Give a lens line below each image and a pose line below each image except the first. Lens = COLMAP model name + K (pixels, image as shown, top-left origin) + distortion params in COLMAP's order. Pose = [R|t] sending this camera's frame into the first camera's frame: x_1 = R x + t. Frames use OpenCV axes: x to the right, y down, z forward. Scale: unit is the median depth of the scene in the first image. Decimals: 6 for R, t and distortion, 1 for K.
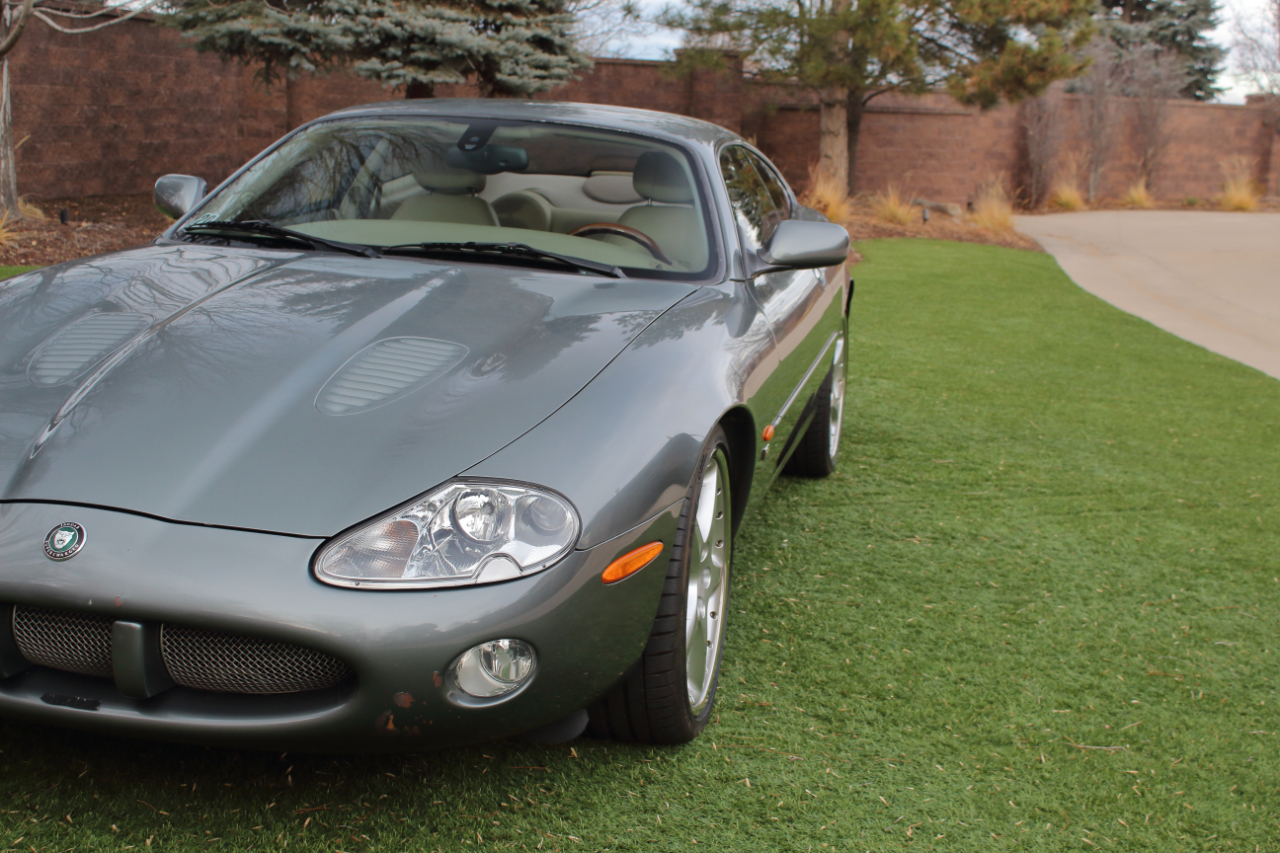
lens RADIAL K [[1547.4, 0, 640.0], [0, 1547.4, 426.5], [0, 0, 1]] dist [-0.077812, 0.052913]
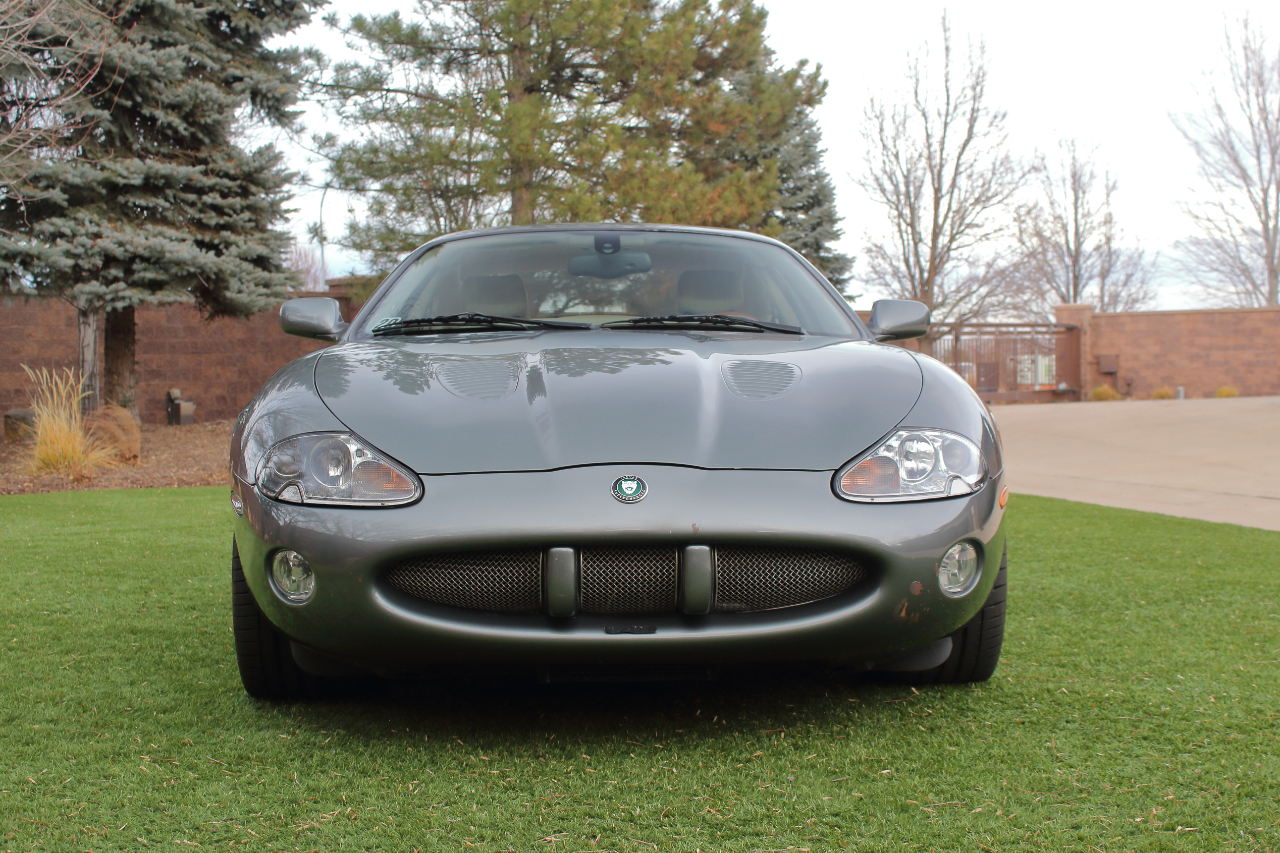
lens RADIAL K [[1692.8, 0, 636.5], [0, 1692.8, 448.2], [0, 0, 1]] dist [-0.068409, 0.065661]
pose [[0.963171, -0.071391, 0.259238, -0.127785], [0.110193, 0.984232, -0.138364, 0.040678], [-0.245272, 0.161835, 0.955851, -0.050153]]
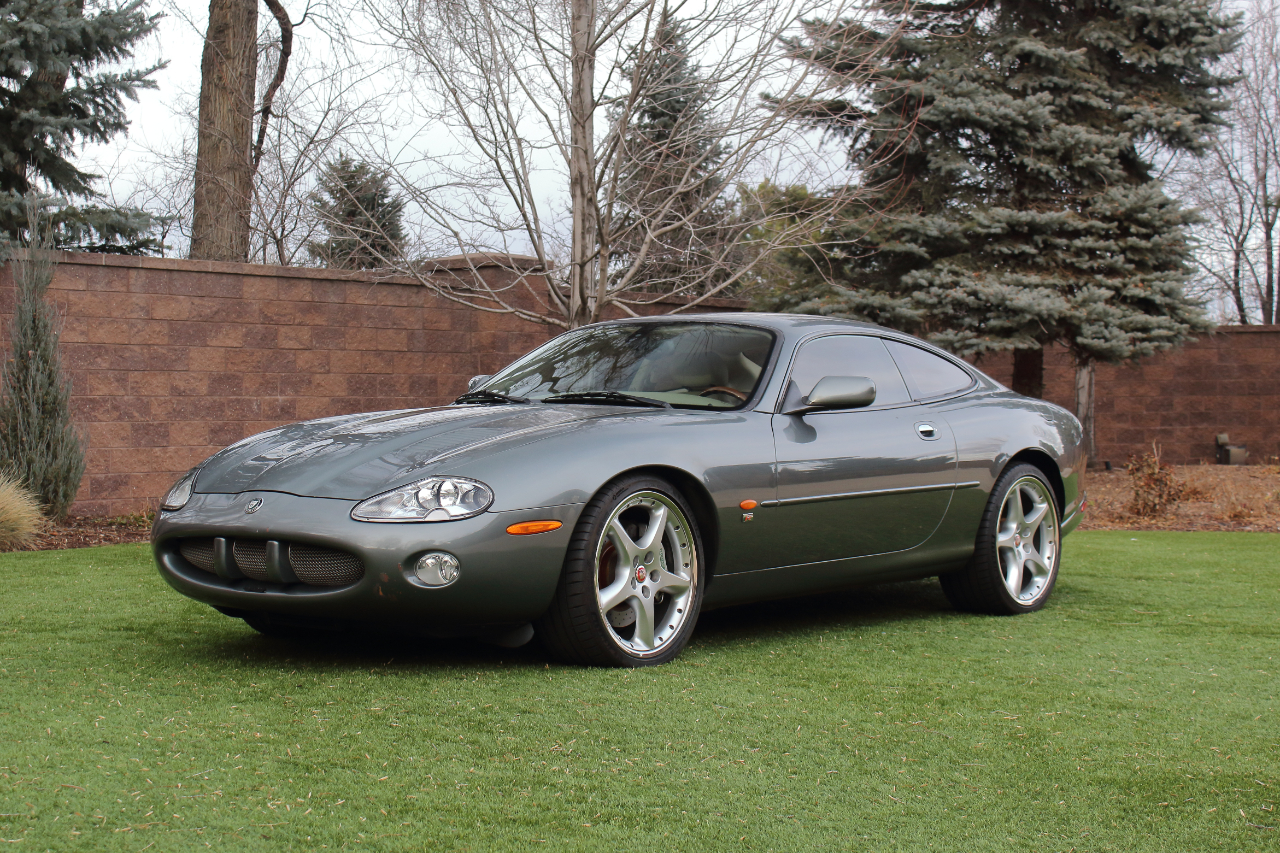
lens RADIAL K [[2062.5, 0, 667.6], [0, 2062.5, 427.2], [0, 0, 1]] dist [-0.014238, 0.072499]
pose [[0.897559, -0.046279, -0.438458, 0.237391], [-0.045828, 0.979296, -0.197177, 0.087240], [0.438505, 0.197072, 0.876856, -0.212374]]
